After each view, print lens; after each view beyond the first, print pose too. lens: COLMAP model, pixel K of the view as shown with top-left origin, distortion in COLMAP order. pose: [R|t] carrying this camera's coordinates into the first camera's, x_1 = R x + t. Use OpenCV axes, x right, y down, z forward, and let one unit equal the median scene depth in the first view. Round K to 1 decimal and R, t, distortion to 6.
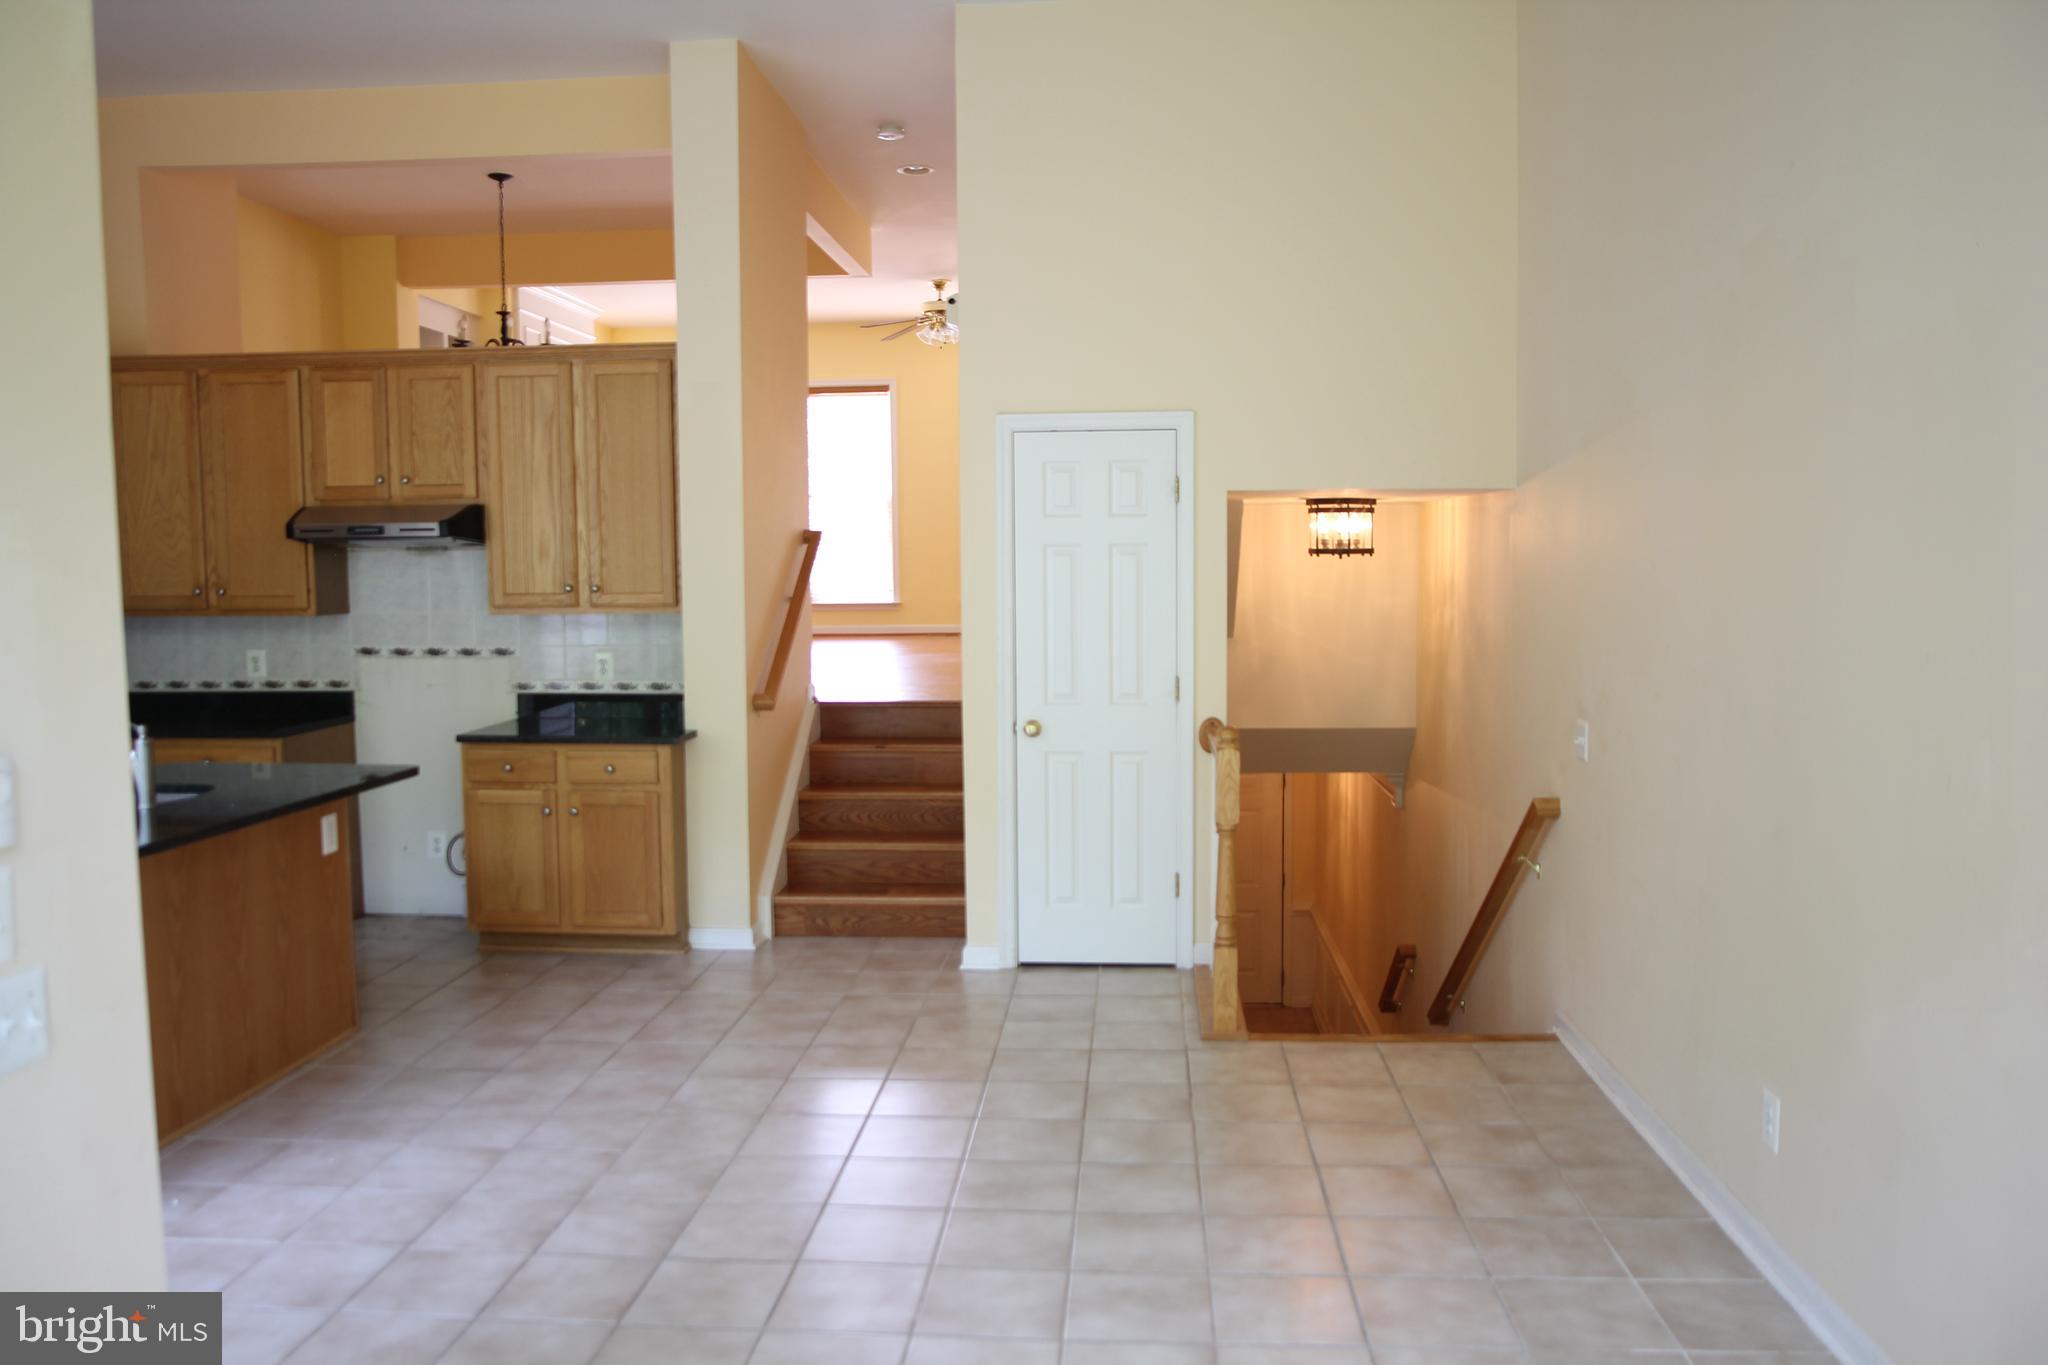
lens RADIAL K [[1524.2, 0, 999.4], [0, 1524.2, 679.1], [0, 0, 1]] dist [-0.047961, 0.004289]
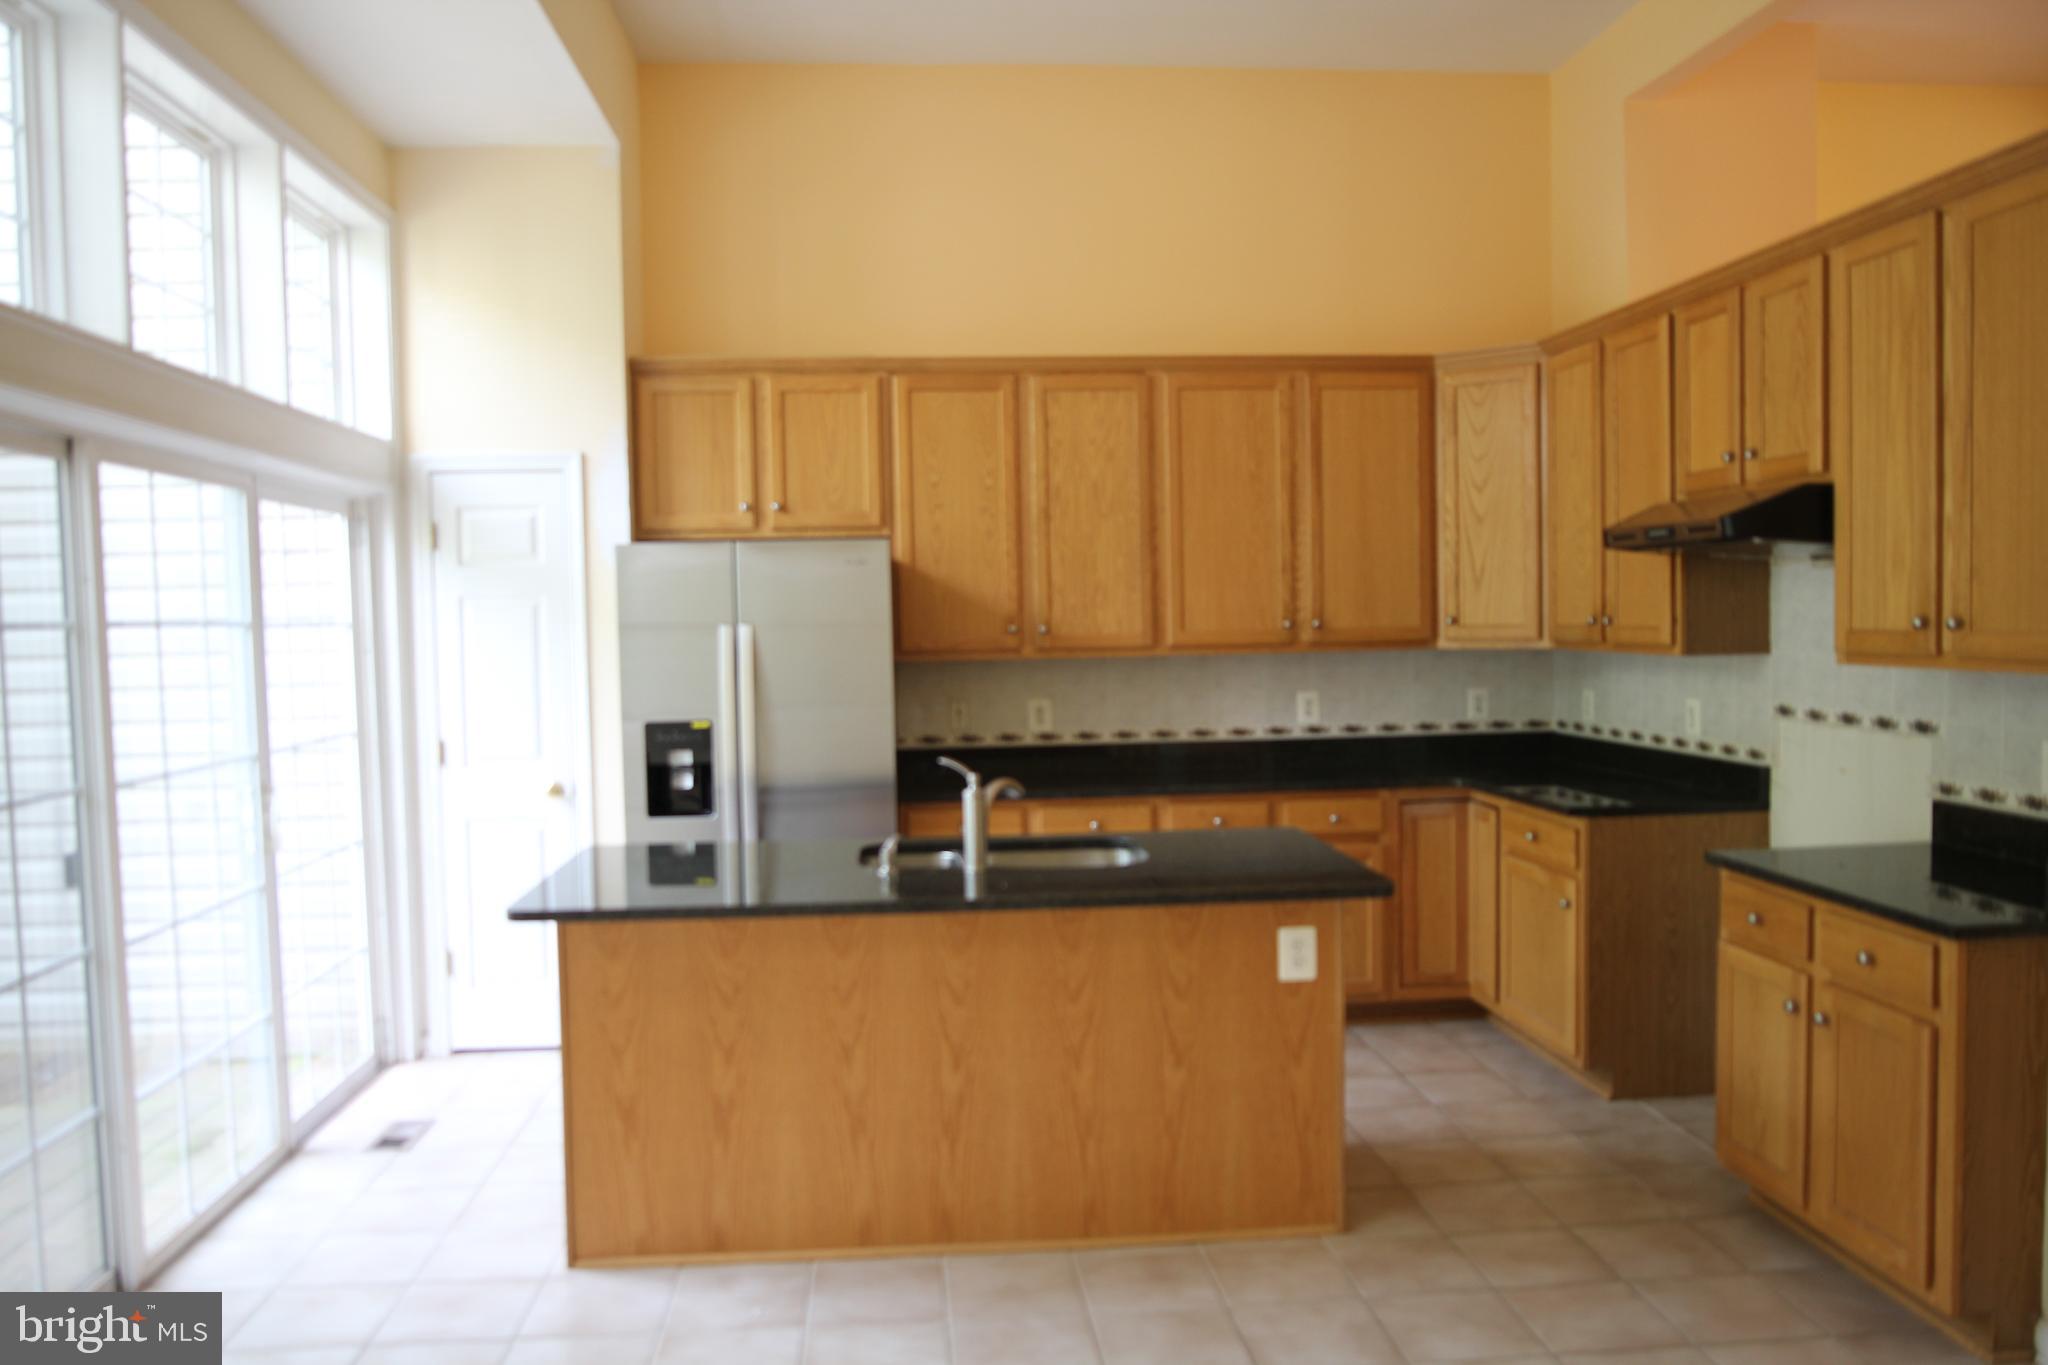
lens RADIAL K [[1524.2, 0, 999.4], [0, 1524.2, 679.1], [0, 0, 1]] dist [-0.047961, 0.004289]
pose [[0.166058, 0.047322, -0.984980, 0.198681], [-0.059991, 0.997483, 0.037809, -0.039063], [0.984289, 0.052811, 0.168479, 0.572265]]
